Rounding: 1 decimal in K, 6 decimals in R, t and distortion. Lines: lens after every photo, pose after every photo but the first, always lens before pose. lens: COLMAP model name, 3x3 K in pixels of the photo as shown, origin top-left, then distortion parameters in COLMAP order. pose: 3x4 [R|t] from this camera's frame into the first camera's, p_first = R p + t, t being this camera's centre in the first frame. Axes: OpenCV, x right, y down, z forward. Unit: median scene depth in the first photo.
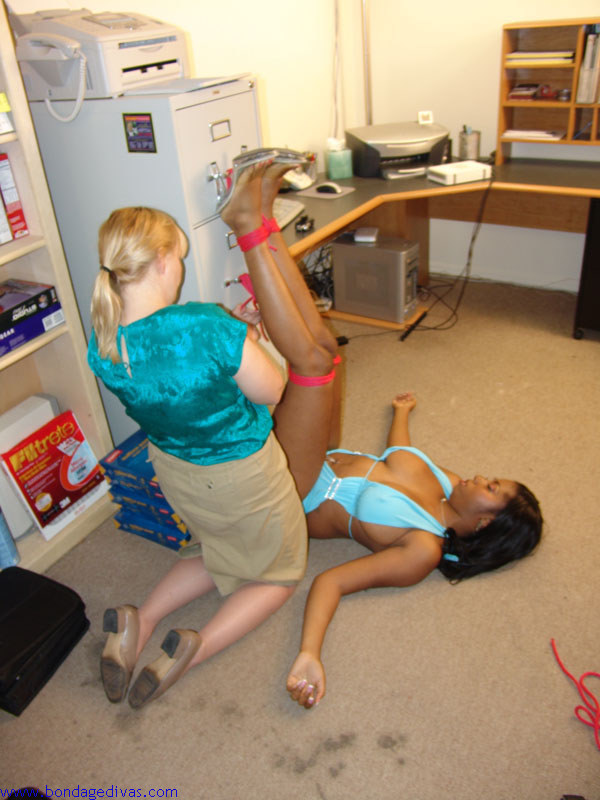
lens RADIAL K [[670.2, 0, 300.0], [0, 670.2, 400.0], [0, 0, 1]] dist [-0.160485, 0.132734]
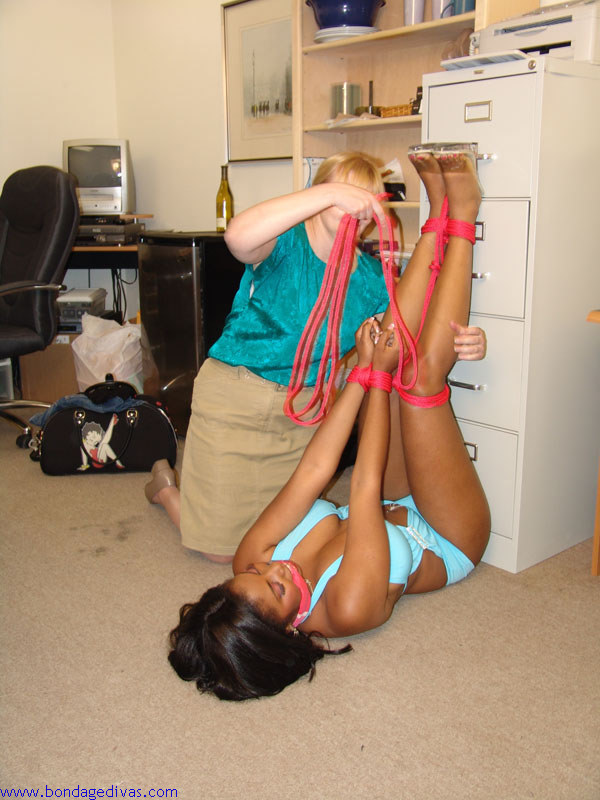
lens RADIAL K [[842.7, 0, 300.0], [0, 842.7, 400.0], [0, 0, 1]] dist [-0.107616, 0.206980]
pose [[-0.336443, 0.296103, -0.893940, 0.746446], [-0.457693, 0.778201, 0.430024, -0.310413], [0.822997, 0.553828, -0.126296, 0.742669]]
